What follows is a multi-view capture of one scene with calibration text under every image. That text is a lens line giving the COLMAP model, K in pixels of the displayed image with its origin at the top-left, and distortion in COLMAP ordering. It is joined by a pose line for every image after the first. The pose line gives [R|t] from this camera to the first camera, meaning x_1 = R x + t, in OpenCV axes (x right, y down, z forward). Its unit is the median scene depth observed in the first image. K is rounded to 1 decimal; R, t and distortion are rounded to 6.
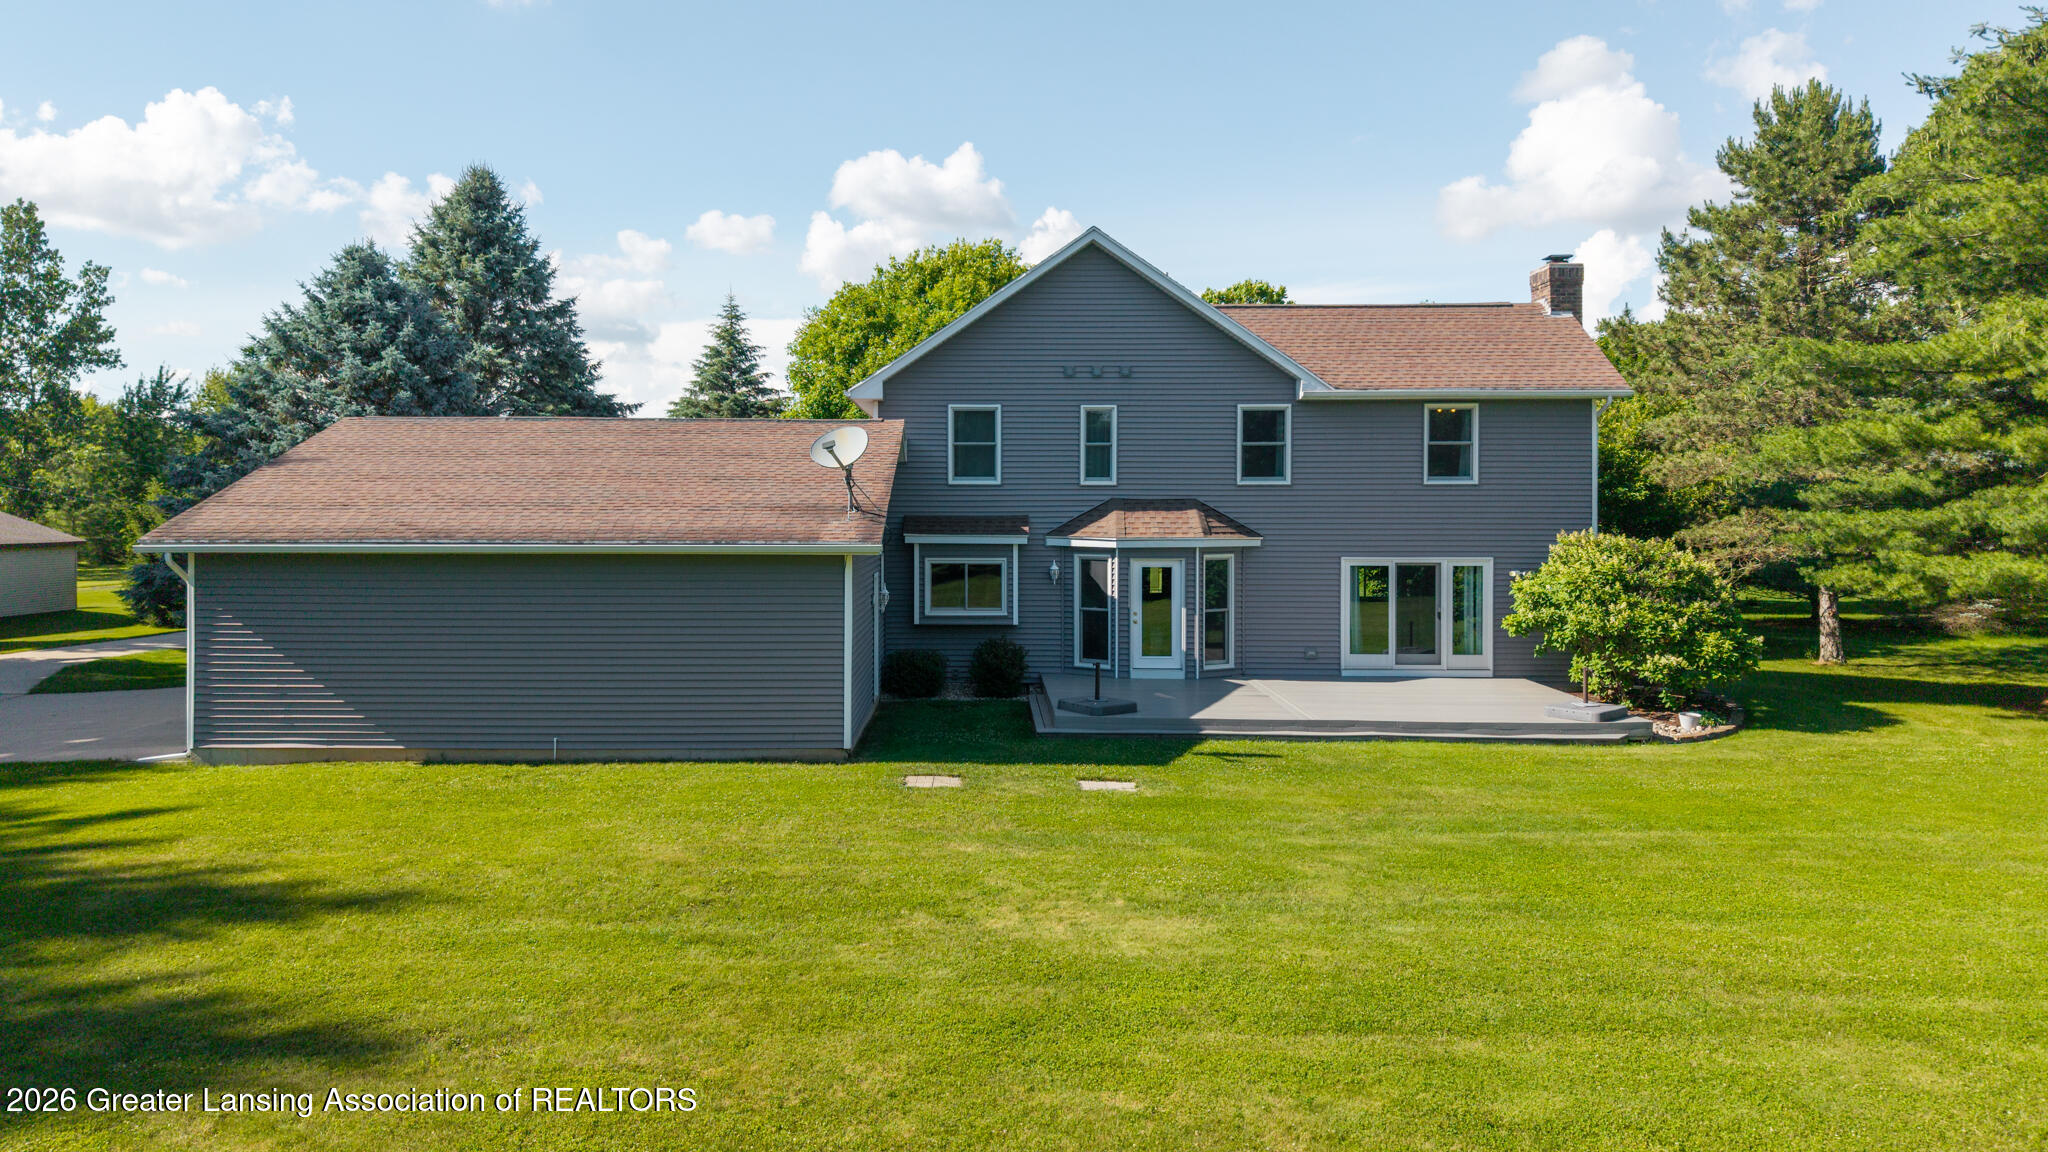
lens RADIAL K [[1380.3, 0, 958.2], [0, 1380.3, 520.9], [0, 0, 1]] dist [0.006996, -0.000324]
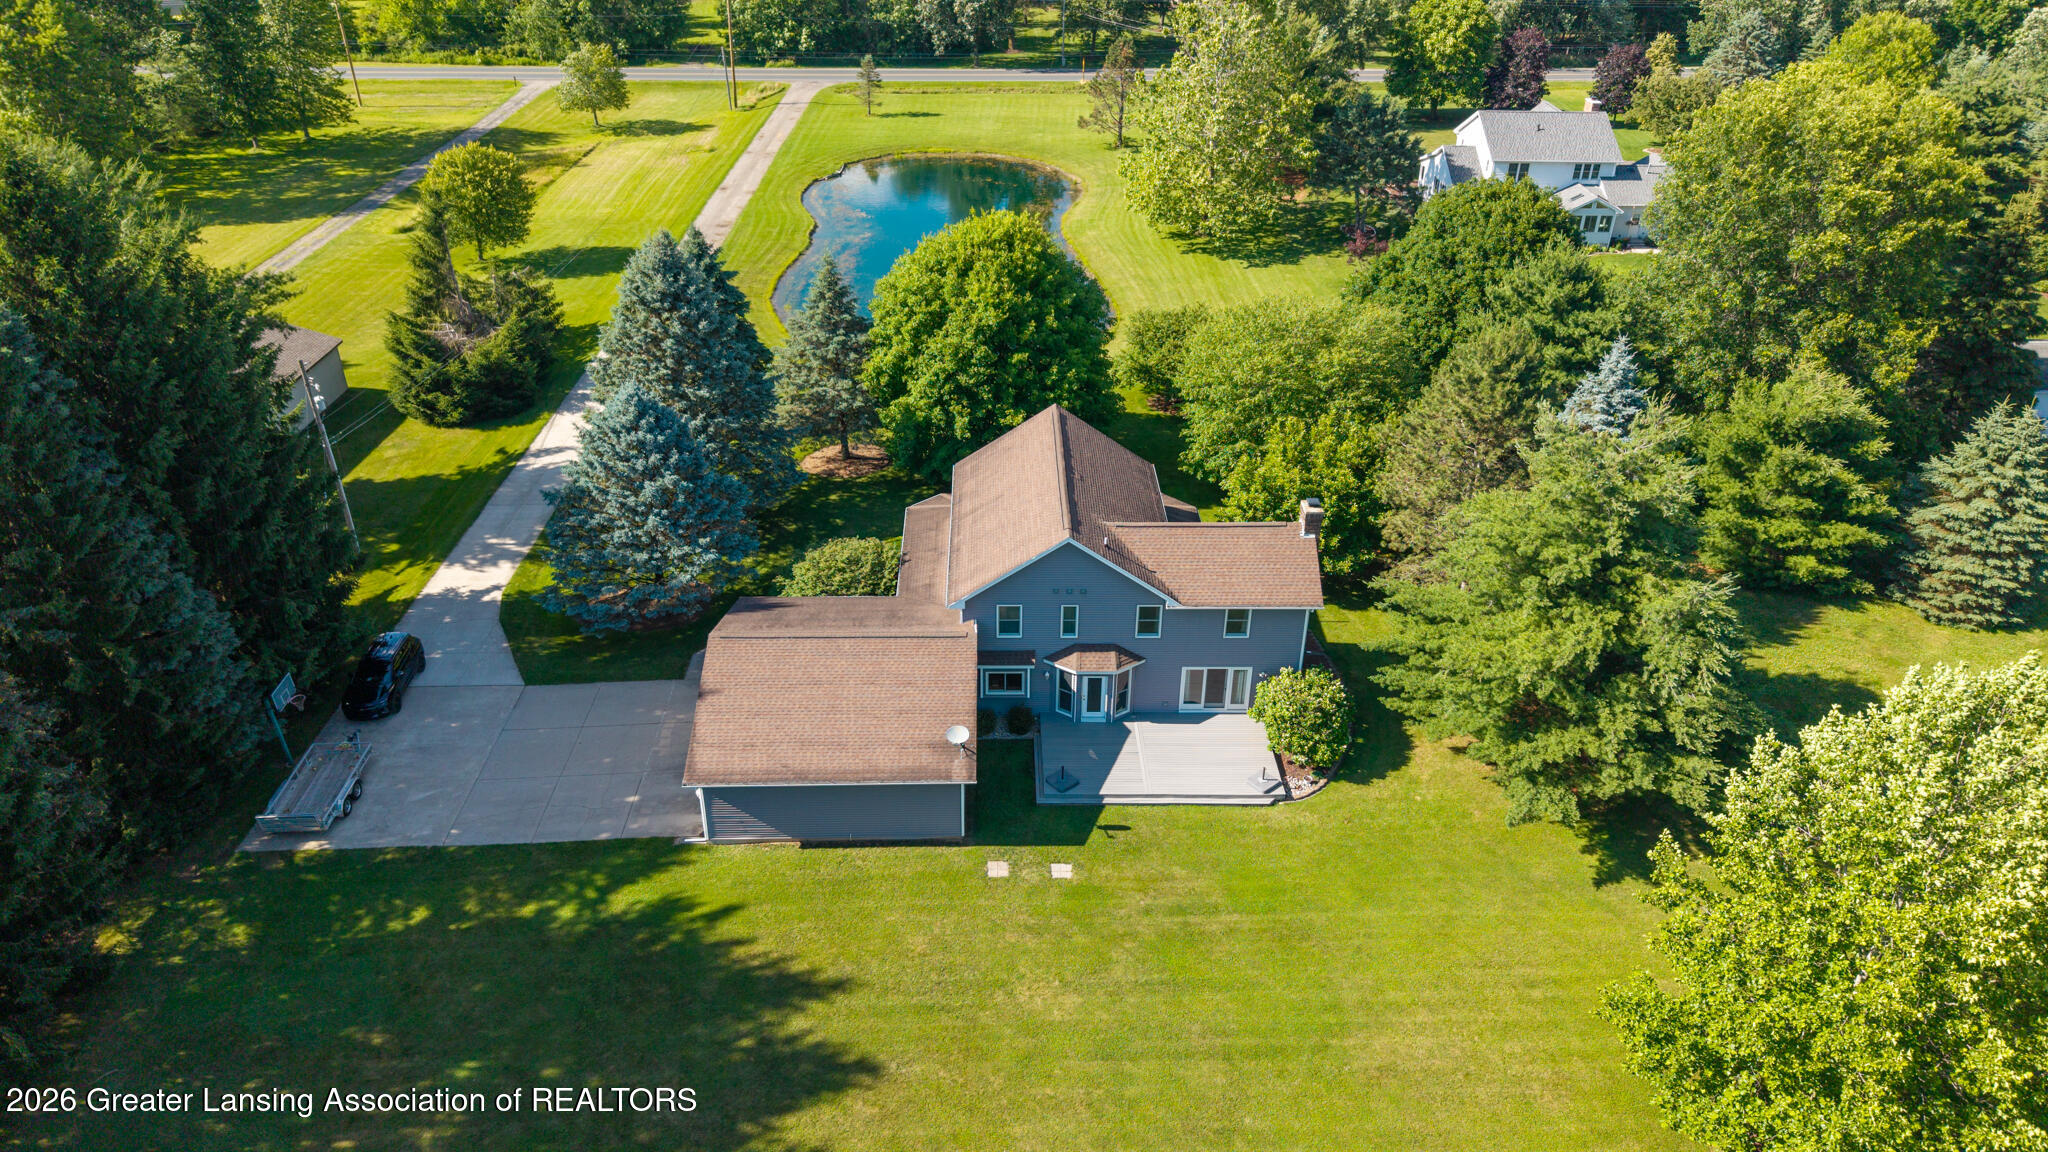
lens RADIAL K [[1402.4, 0, 1033.8], [0, 1402.4, 528.6], [0, 0, 1]] dist [0.065175, -0.114835]
pose [[0.998987, -0.011796, 0.043436, -0.041609], [-0.011150, 0.870100, 0.492748, -1.223929], [-0.043606, -0.492733, 0.869087, -0.762137]]
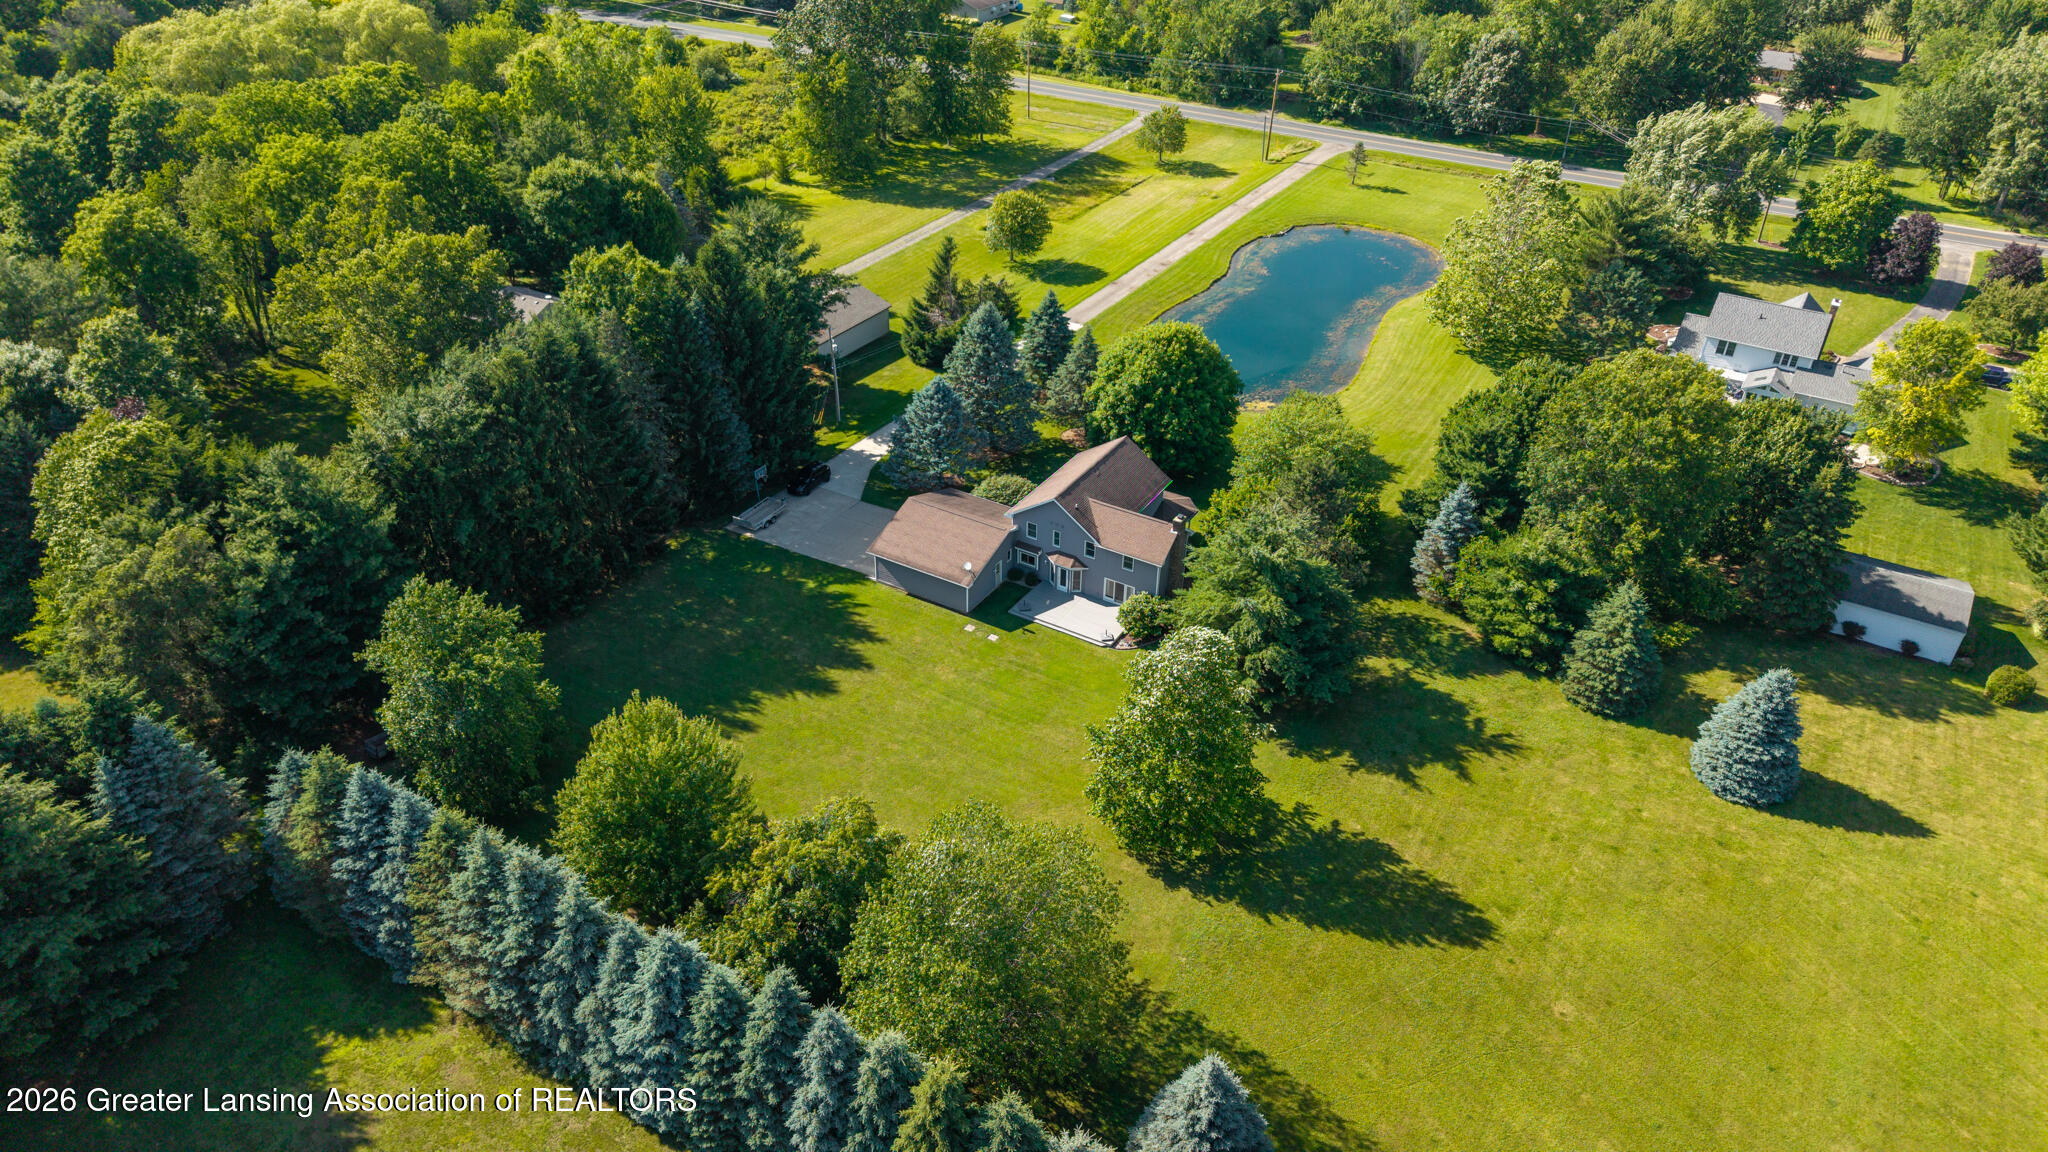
lens RADIAL K [[1327.1, 0, 1024.0], [0, 1327.1, 576.0], [0, 0, 1]] dist [0.000942, 0.000601]
pose [[0.874309, 0.283736, -0.393799, 1.703823], [-0.008418, 0.820080, 0.572188, -2.367349], [0.485297, -0.496954, 0.719391, -2.125503]]
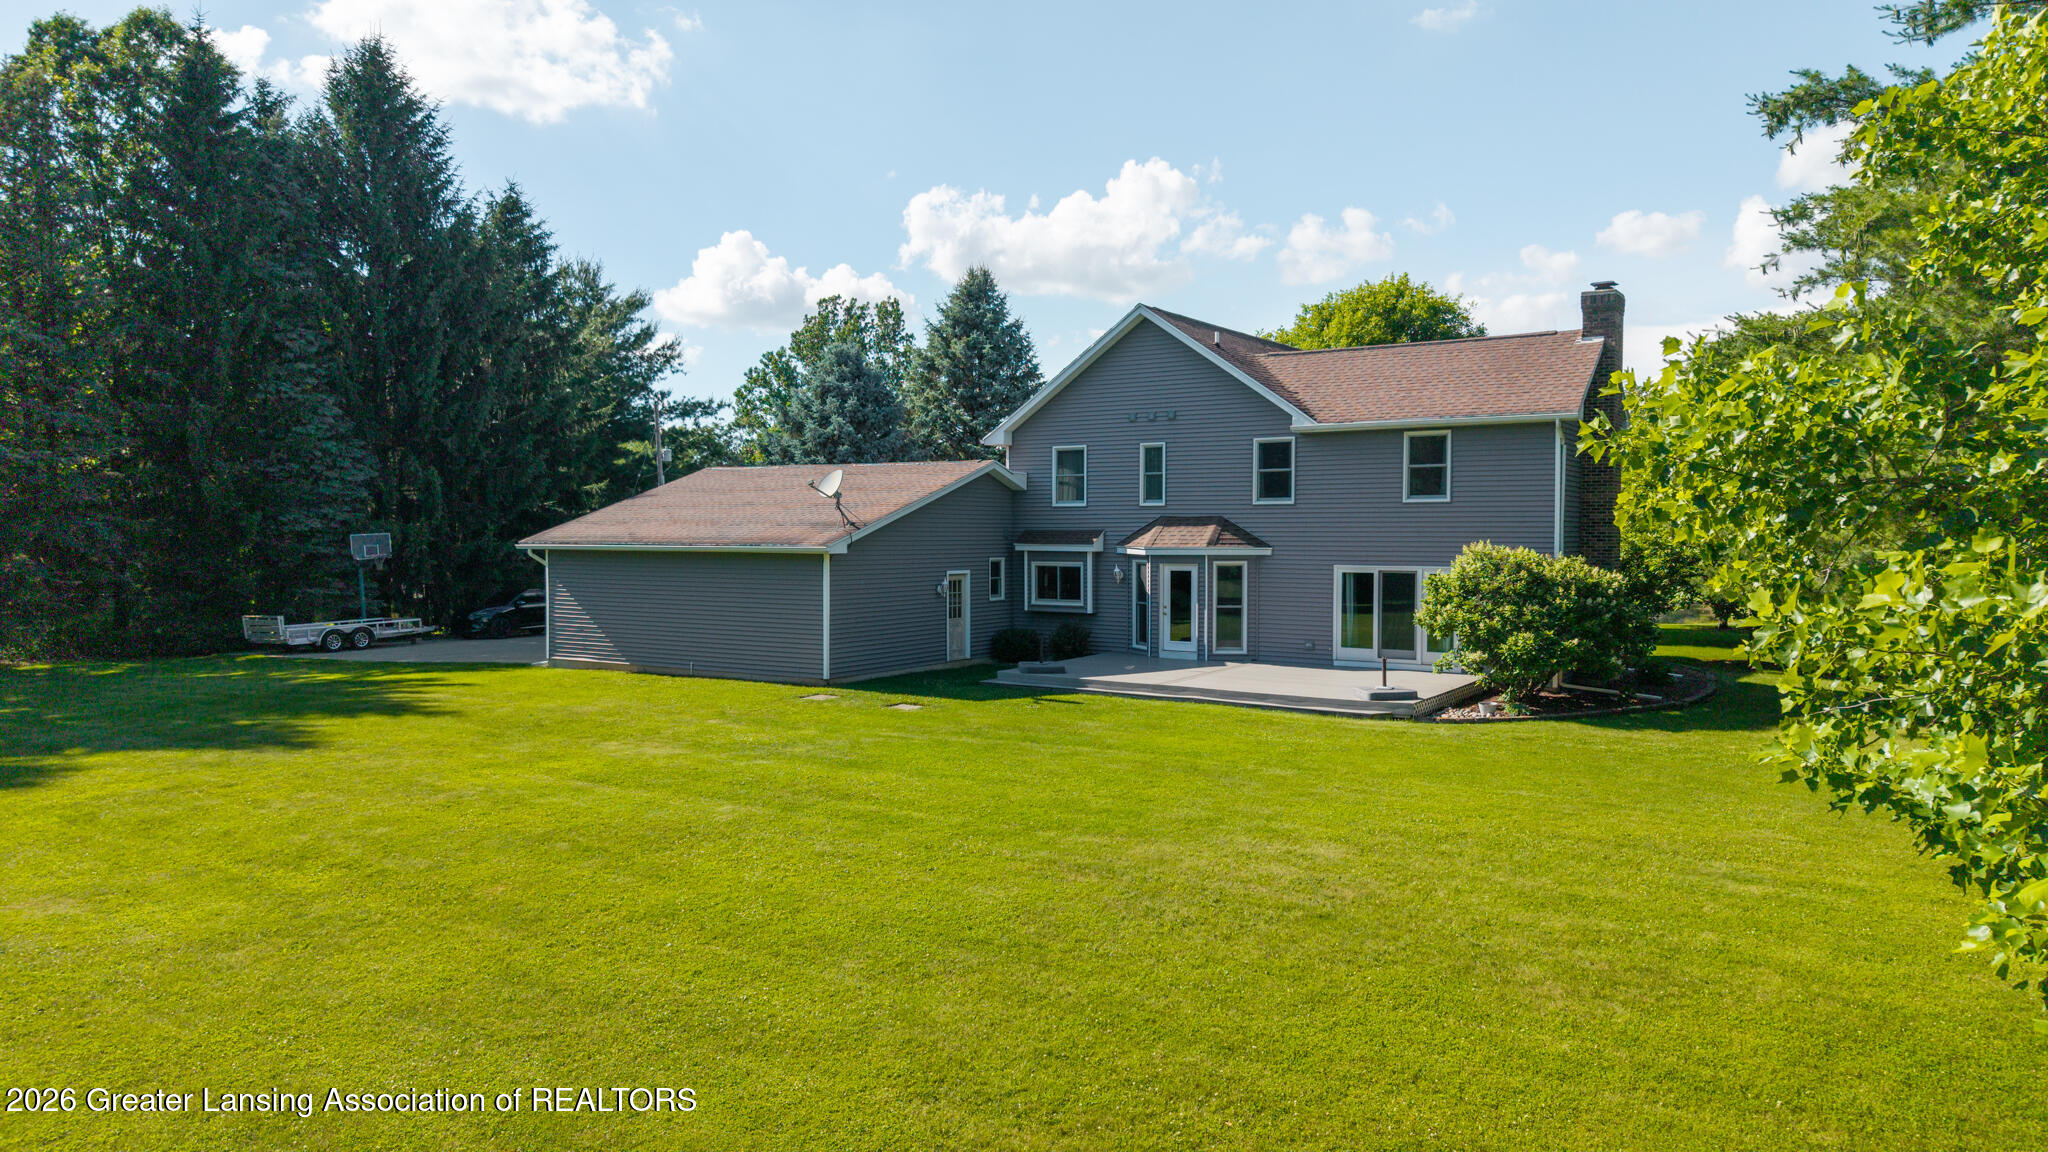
lens RADIAL K [[1327.1, 0, 1024.0], [0, 1327.1, 576.0], [0, 0, 1]] dist [0.000942, 0.000601]
pose [[0.846940, 0.017141, -0.531412, 0.659192], [-0.003209, 0.999627, 0.027128, 0.005863], [0.531678, -0.021271, 0.846679, -0.101159]]
